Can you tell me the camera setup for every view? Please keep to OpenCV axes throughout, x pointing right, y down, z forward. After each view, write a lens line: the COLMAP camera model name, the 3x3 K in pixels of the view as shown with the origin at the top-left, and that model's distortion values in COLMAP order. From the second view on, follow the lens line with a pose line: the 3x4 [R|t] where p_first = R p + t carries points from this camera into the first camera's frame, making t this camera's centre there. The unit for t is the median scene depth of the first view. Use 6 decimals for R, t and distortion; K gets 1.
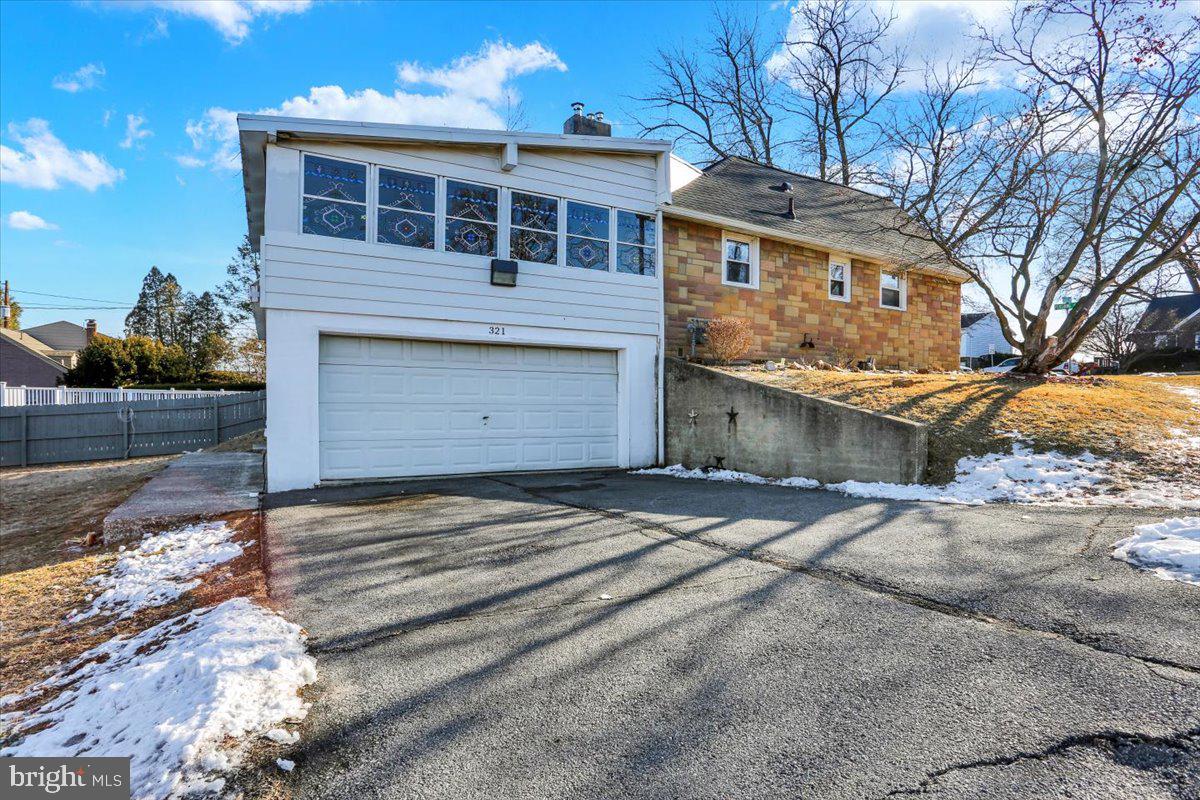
lens RADIAL K [[603.9, 0, 590.6], [0, 603.9, 395.0], [0, 0, 1]] dist [-0.069923, 0.029087]
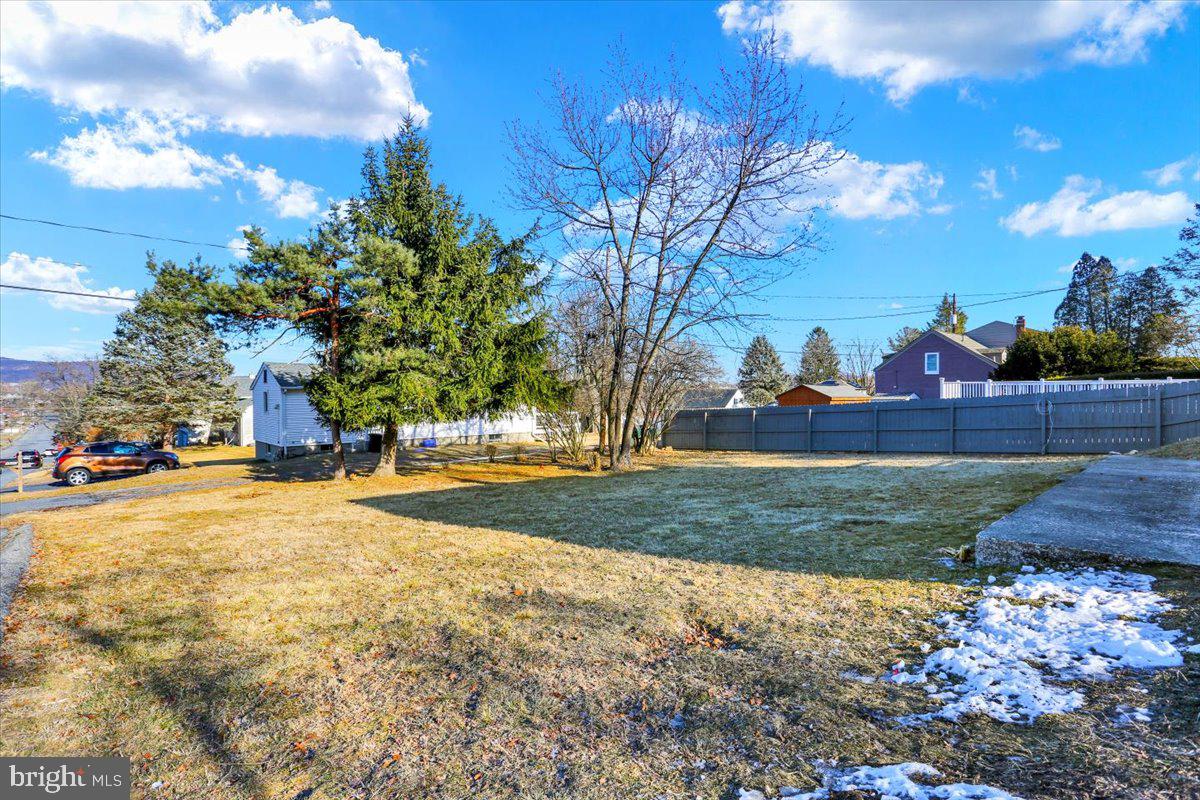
lens RADIAL K [[584.8, 0, 606.8], [0, 584.8, 407.9], [0, 0, 1]] dist [-0.057058, 0.026199]
pose [[0.224147, 0.012828, -0.974471, -0.062768], [0.019349, 0.999658, 0.017611, 0.005036], [0.974363, -0.022803, 0.223822, 0.114546]]
